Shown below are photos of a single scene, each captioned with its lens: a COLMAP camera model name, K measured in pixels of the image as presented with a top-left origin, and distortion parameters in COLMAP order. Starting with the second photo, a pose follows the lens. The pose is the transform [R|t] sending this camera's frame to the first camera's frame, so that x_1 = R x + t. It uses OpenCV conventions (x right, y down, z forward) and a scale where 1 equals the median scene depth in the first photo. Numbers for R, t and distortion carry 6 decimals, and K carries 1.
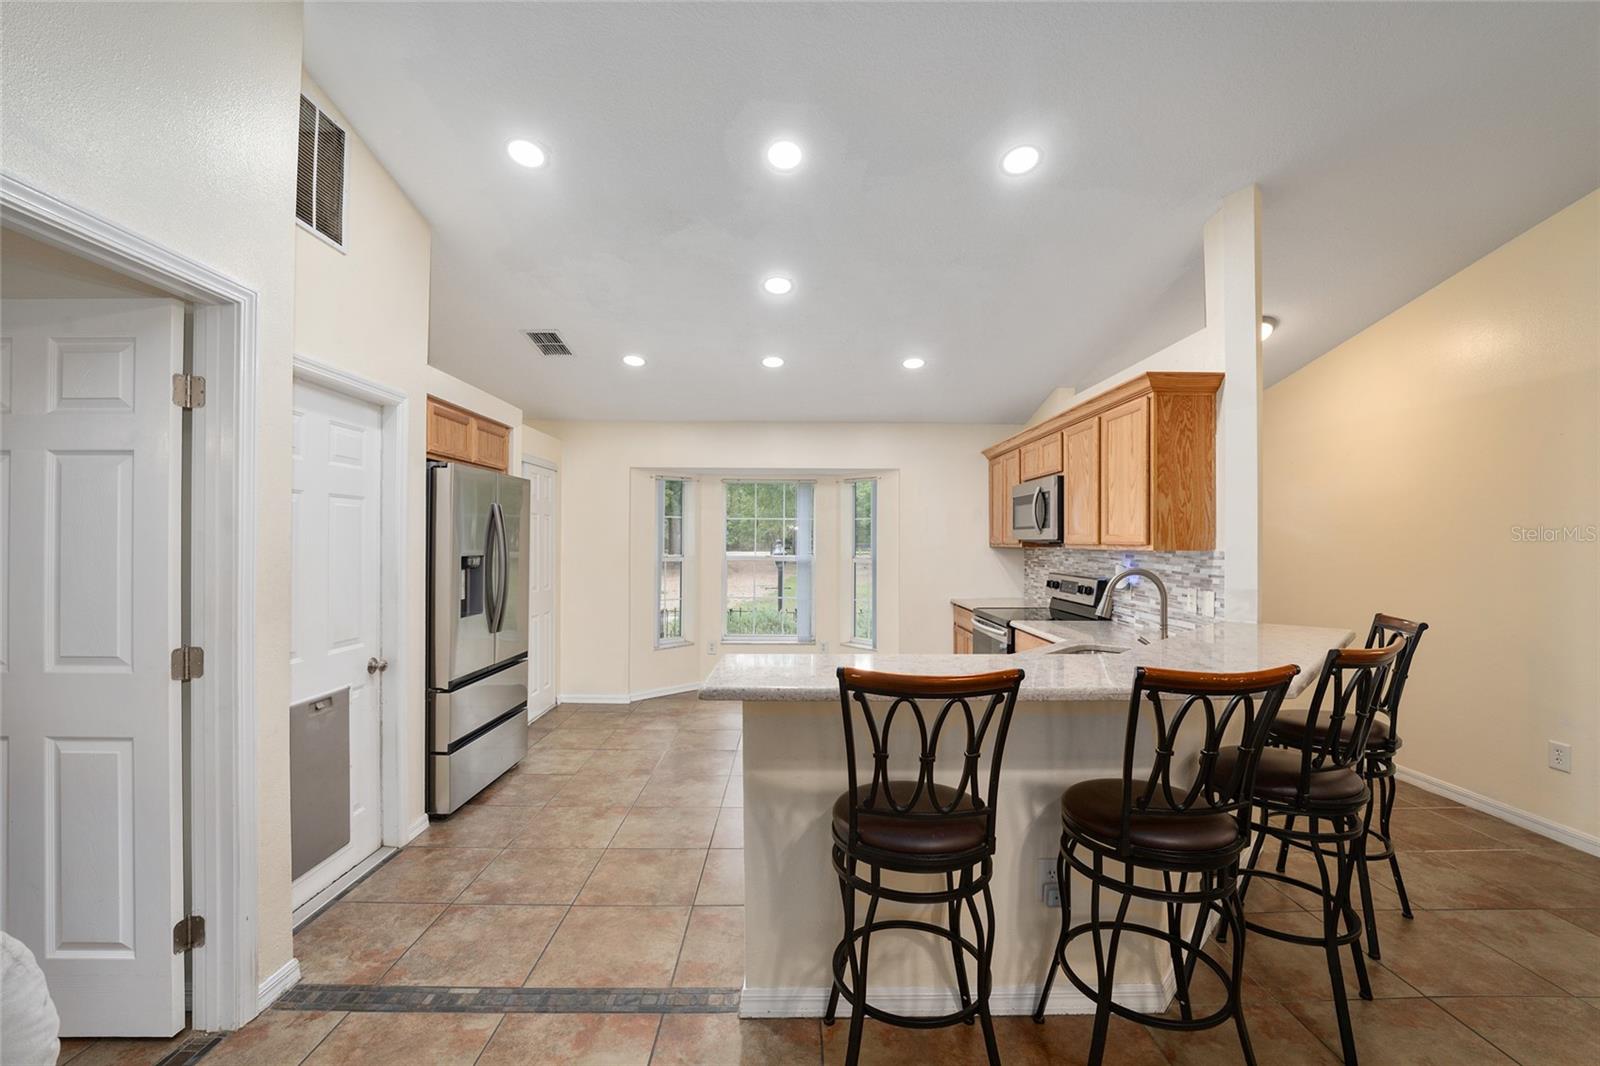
lens RADIAL K [[637.6, 0, 805.7], [0, 637.6, 534.9], [0, 0, 1]] dist [-0.027074, 0.000388]
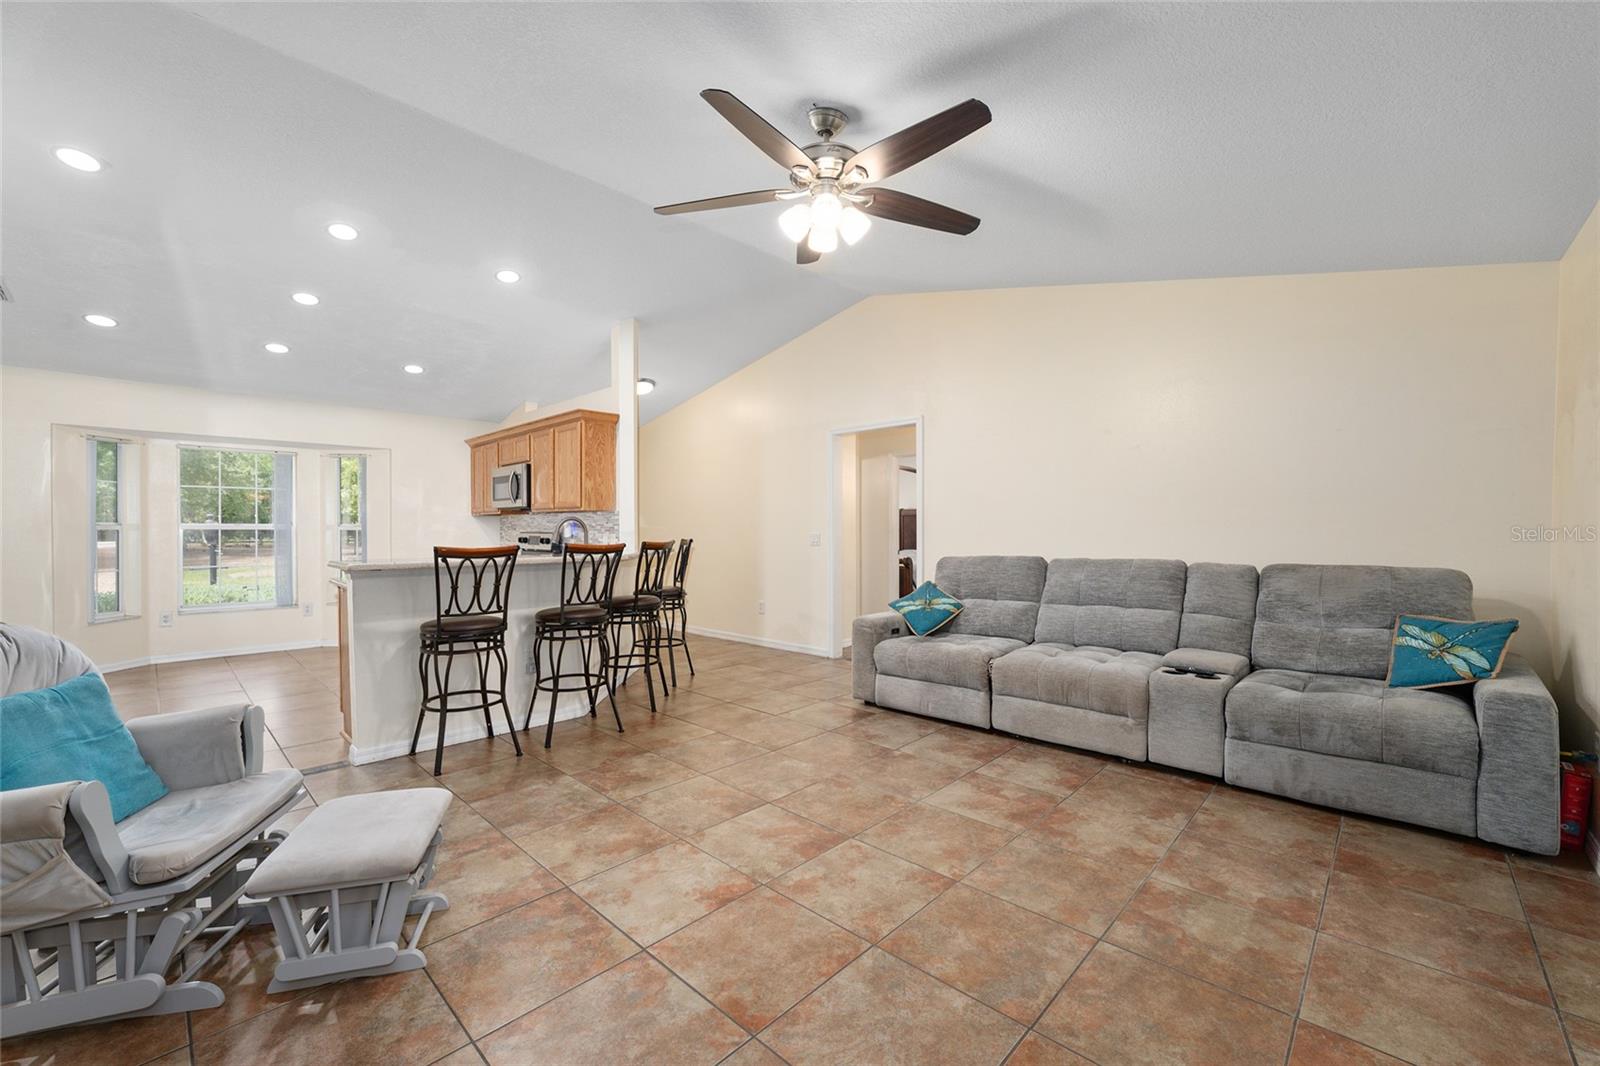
lens RADIAL K [[643.0, 0, 800.0], [0, 643.0, 533.0], [0, 0, 1]] dist [-0.028561, -0.000060]
pose [[0.701487, -0.009210, 0.712623, -0.288556], [-0.002671, 0.999875, 0.015552, 0.056604], [-0.712678, -0.012813, 0.701375, -0.658088]]
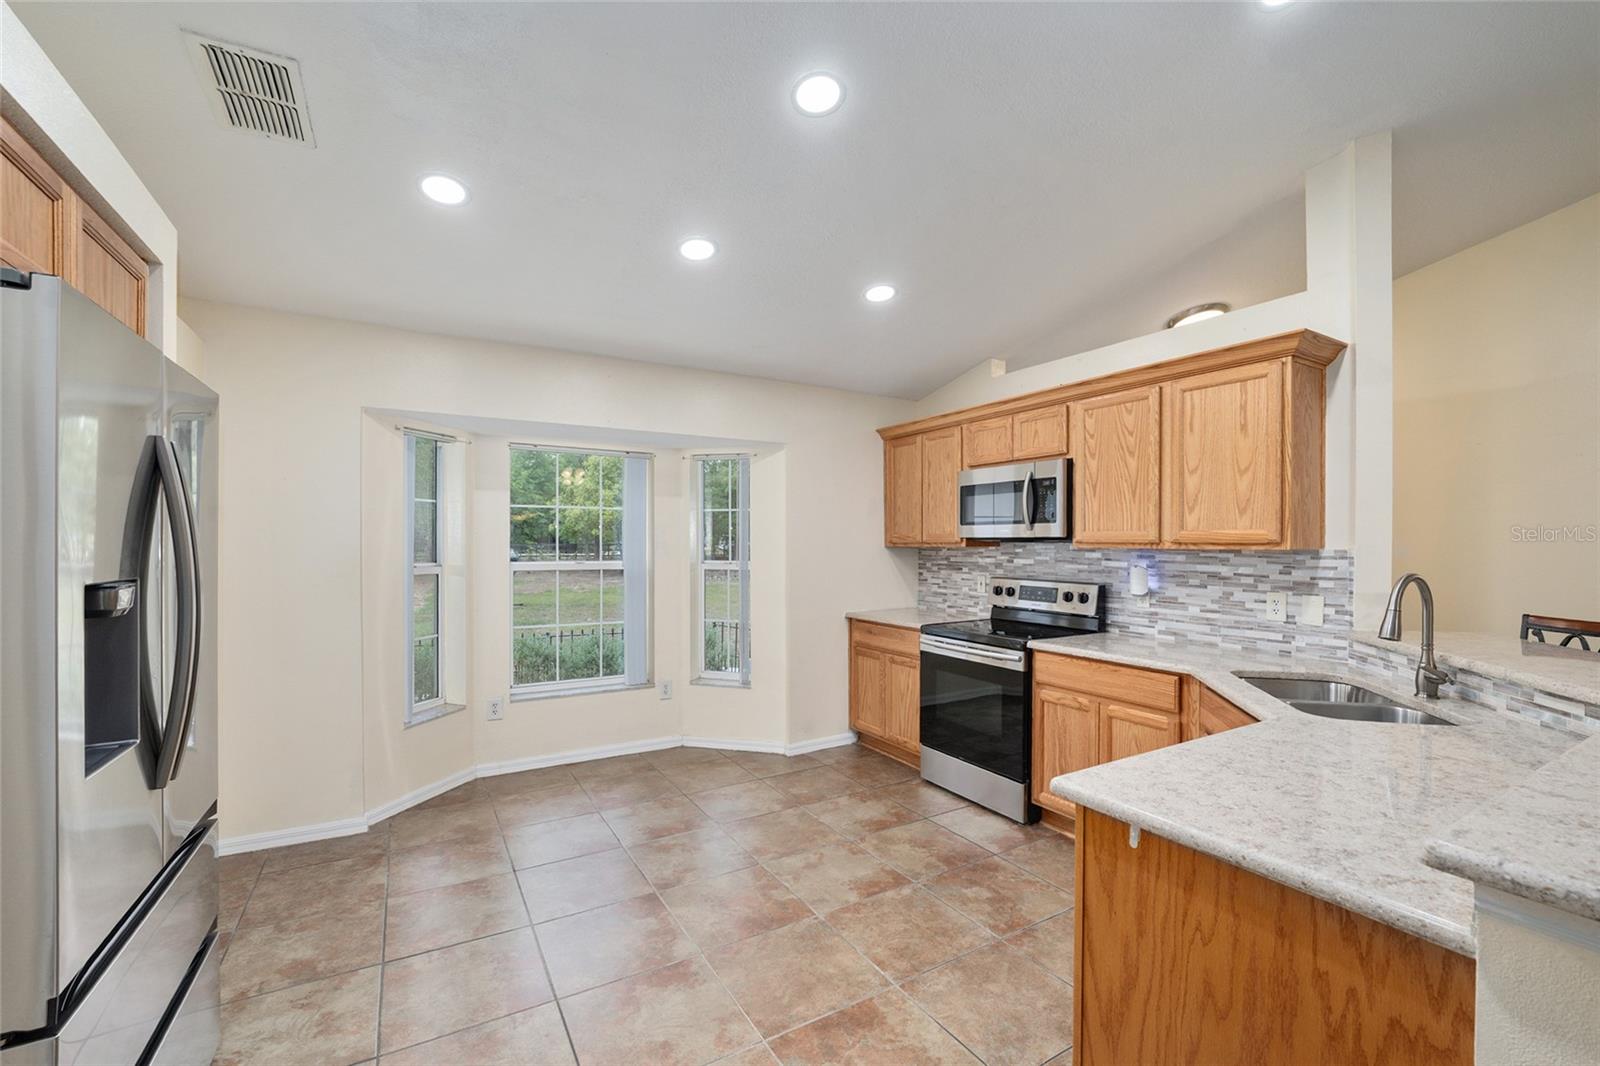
lens RADIAL K [[659.9, 0, 804.0], [0, 659.9, 545.2], [0, 0, 1]] dist [-0.029377, 0.005896]
pose [[0.867373, -0.003493, 0.497647, -0.403596], [-0.003148, 0.999917, 0.012506, 0.010237], [-0.497649, -0.012414, 0.867289, 0.561596]]
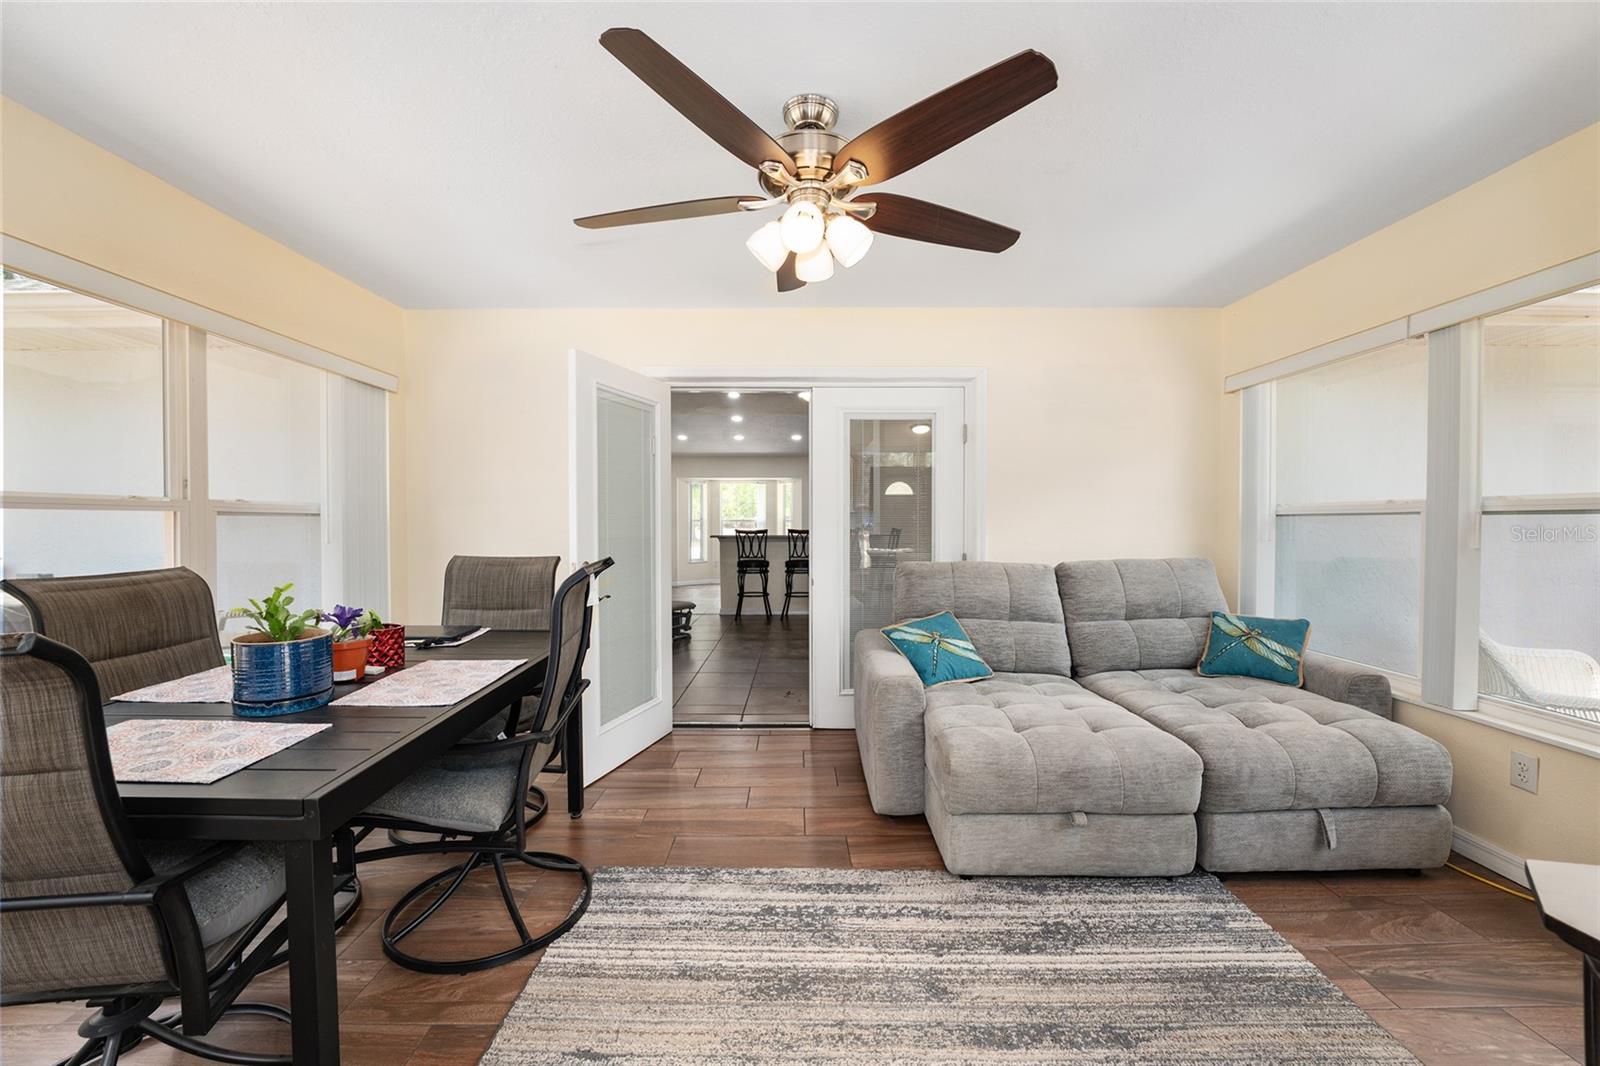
lens RADIAL K [[650.4, 0, 805.1], [0, 650.4, 543.8], [0, 0, 1]] dist [-0.031101, 0.000045]
pose [[0.999919, -0.002692, -0.012455, 0.334284], [0.003181, 0.999219, 0.039396, 0.053746], [0.012339, -0.039433, 0.999146, -2.106727]]
